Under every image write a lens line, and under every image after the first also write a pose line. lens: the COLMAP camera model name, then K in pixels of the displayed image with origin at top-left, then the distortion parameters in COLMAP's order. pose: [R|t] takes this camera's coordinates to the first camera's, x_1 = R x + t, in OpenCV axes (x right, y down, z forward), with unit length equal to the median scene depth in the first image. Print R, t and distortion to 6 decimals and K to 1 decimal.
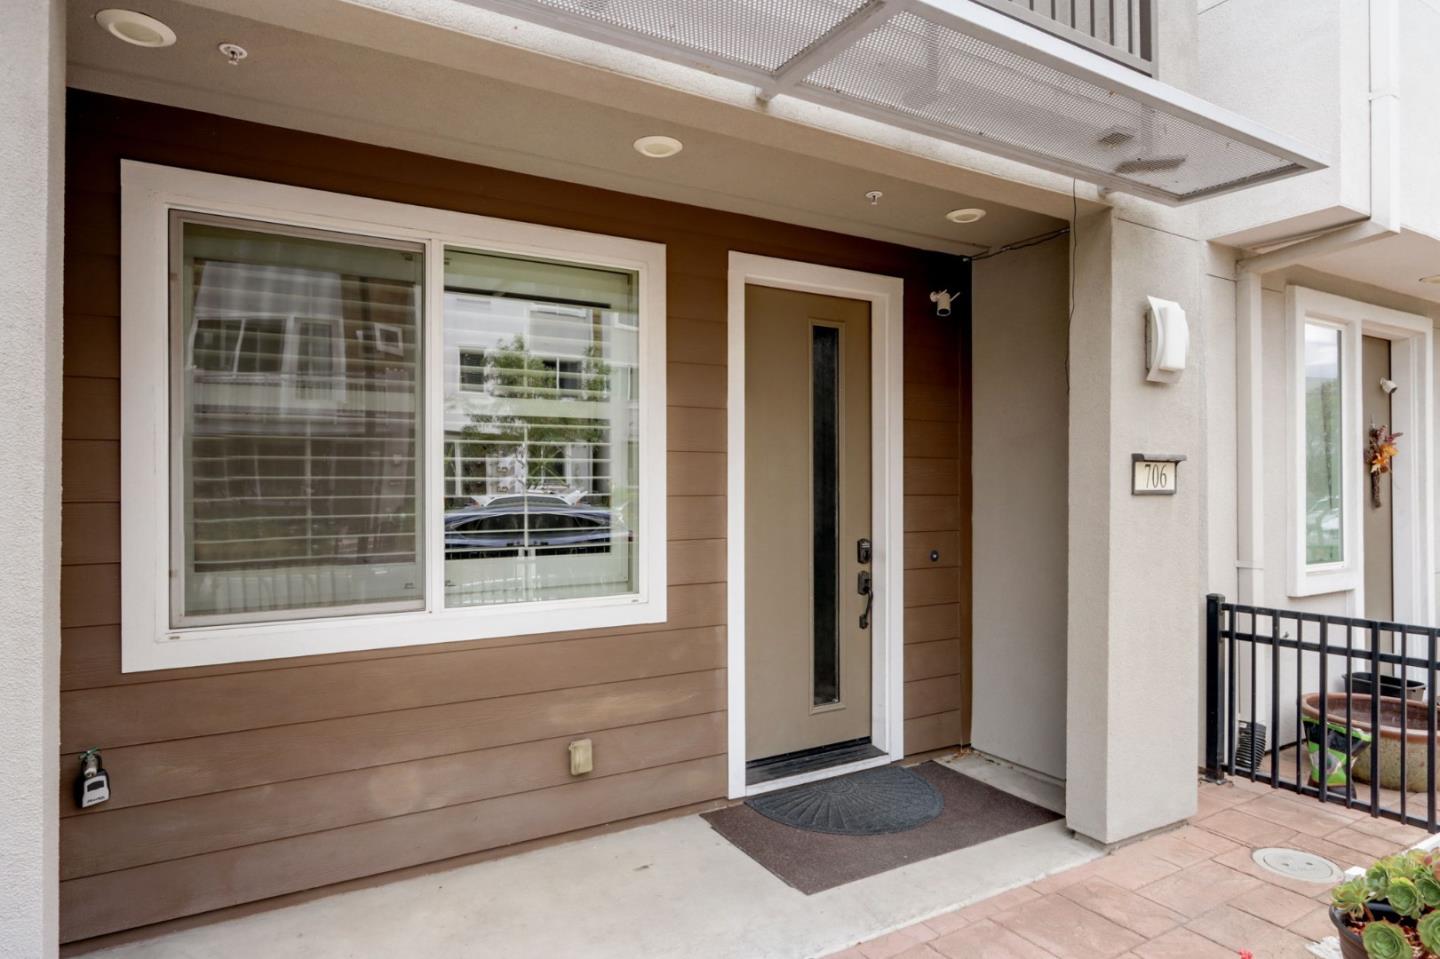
lens RADIAL K [[765.4, 0, 706.9], [0, 765.4, 483.4], [0, 0, 1]] dist [-0.008993, -0.001034]
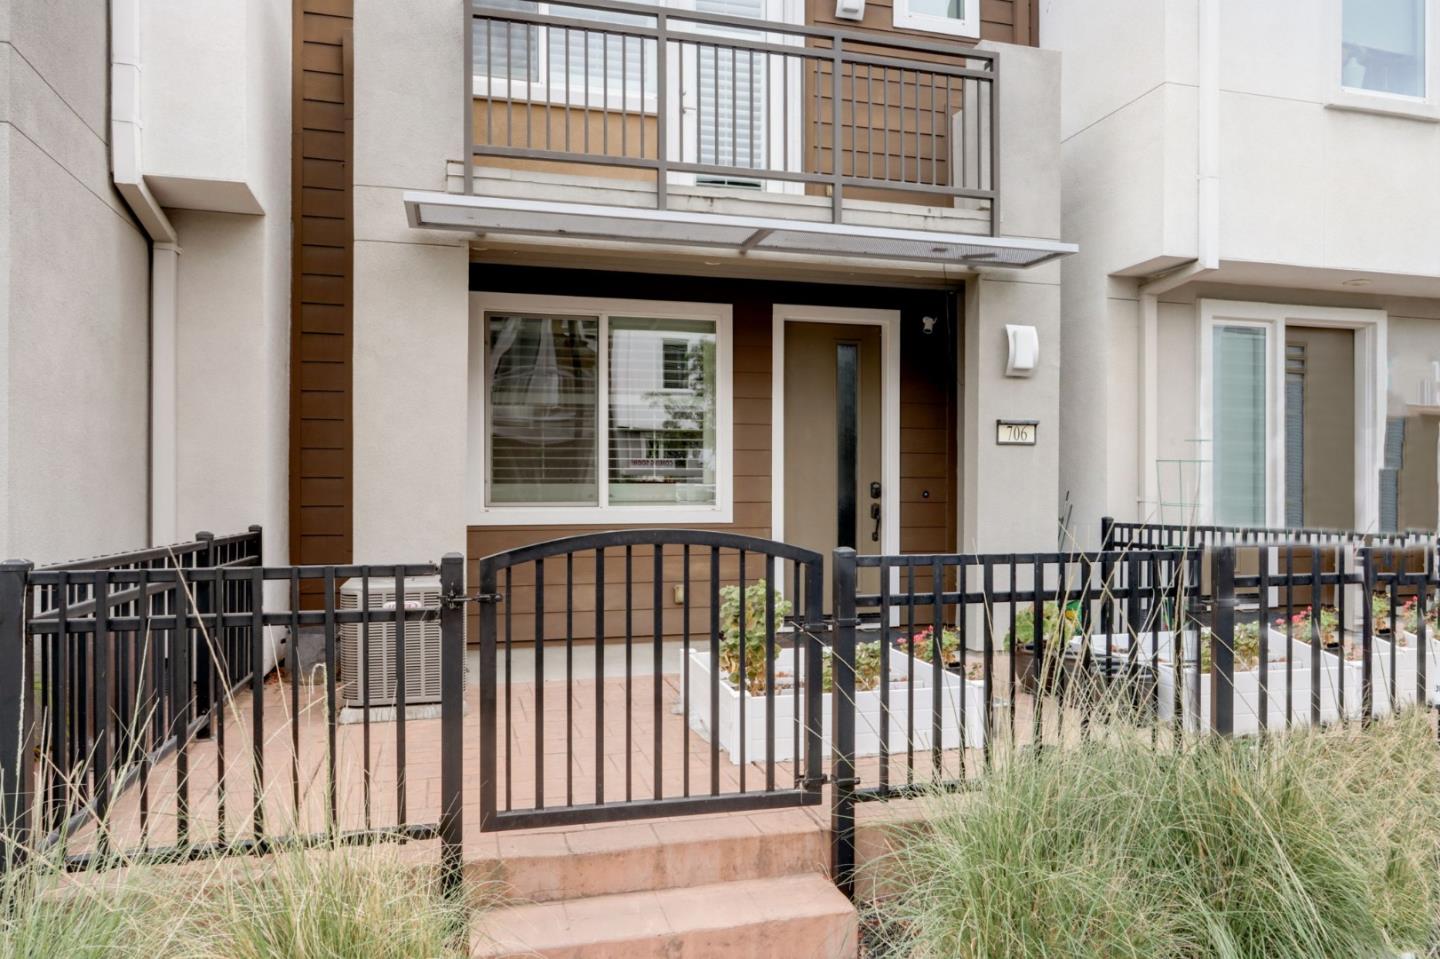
lens RADIAL K [[933.1, 0, 740.2], [0, 933.1, 489.9], [0, 0, 1]] dist [-0.017559, 0.010360]
pose [[0.968544, 0.000595, -0.248841, 0.489867], [-0.001883, 0.999986, -0.004940, 0.117618], [0.248834, 0.005254, 0.968532, -1.036681]]
